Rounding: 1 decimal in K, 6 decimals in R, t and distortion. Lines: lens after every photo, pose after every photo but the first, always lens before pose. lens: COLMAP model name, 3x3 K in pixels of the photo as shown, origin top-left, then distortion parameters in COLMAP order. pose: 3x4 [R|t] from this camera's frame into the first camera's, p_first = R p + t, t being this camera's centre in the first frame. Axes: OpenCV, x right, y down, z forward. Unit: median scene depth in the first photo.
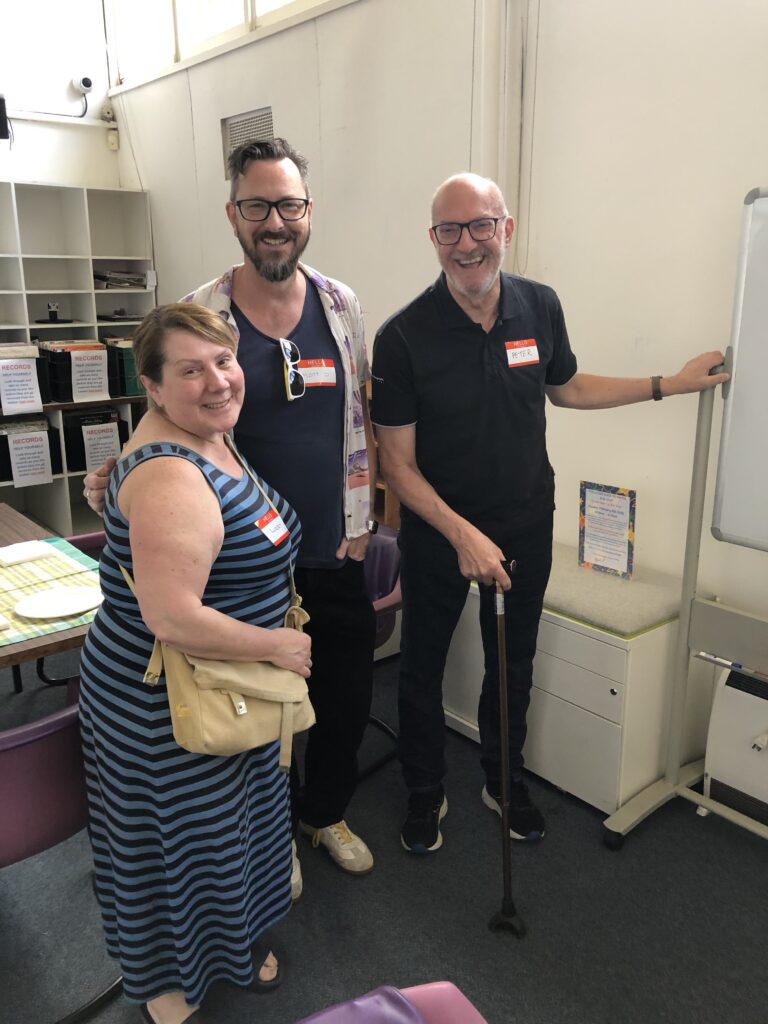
lens RADIAL K [[835.2, 0, 386.0], [0, 835.2, 510.0], [0, 0, 1]] dist [-0.002000, -0.004784]
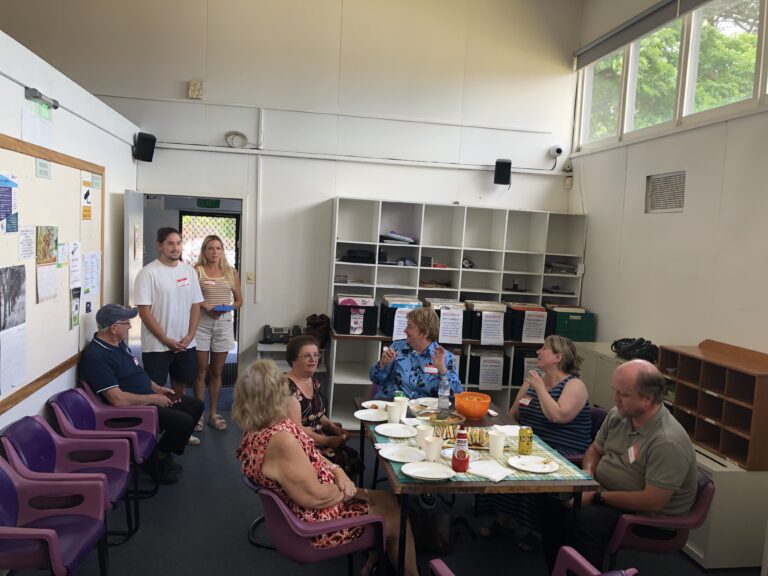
lens RADIAL K [[626.4, 0, 381.3], [0, 626.4, 287.3], [0, 0, 1]] dist [-0.002000, -0.004784]
pose [[0.860609, 0.090233, -0.501208, -0.019229], [-0.194469, 0.967825, -0.159679, 0.011379], [0.470674, 0.234891, 0.850466, -0.156483]]
